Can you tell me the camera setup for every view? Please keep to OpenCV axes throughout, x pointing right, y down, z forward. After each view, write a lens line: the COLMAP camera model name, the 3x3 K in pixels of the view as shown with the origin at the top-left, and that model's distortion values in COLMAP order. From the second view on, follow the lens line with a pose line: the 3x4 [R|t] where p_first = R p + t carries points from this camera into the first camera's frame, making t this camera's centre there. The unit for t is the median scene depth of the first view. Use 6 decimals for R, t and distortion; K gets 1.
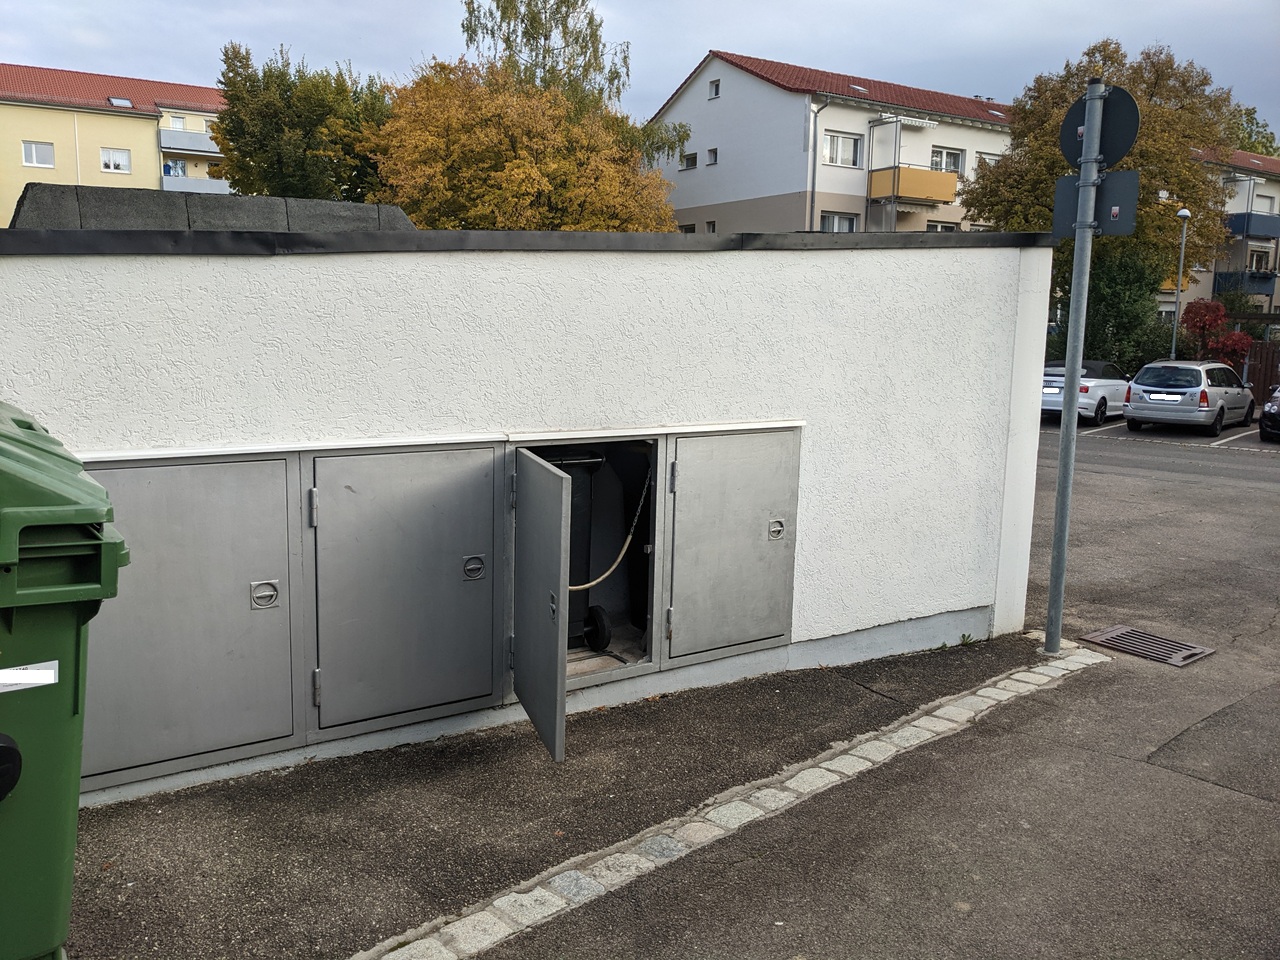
lens RADIAL K [[1021.8, 0, 640.1], [0, 1021.8, 474.9], [0, 0, 1]] dist [0.034615, -0.061669]
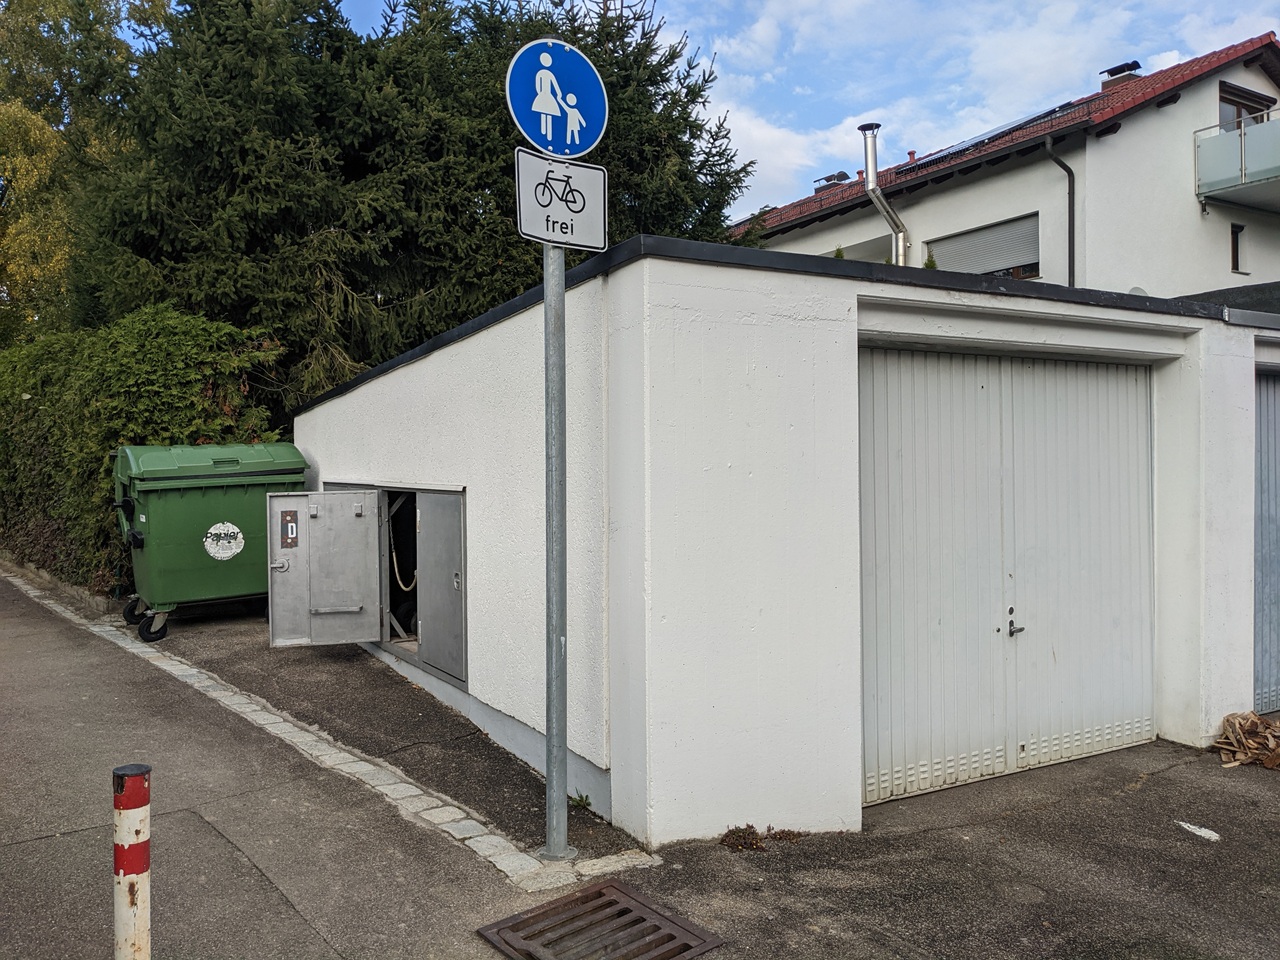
lens RADIAL K [[1021.8, 0, 640.1], [0, 1021.8, 474.9], [0, 0, 1]] dist [0.034615, -0.061669]
pose [[-0.055822, -0.002423, -0.998438, 1.257834], [-0.144458, 0.989495, 0.005675, -0.104340], [0.987935, 0.144549, -0.055586, 1.224210]]
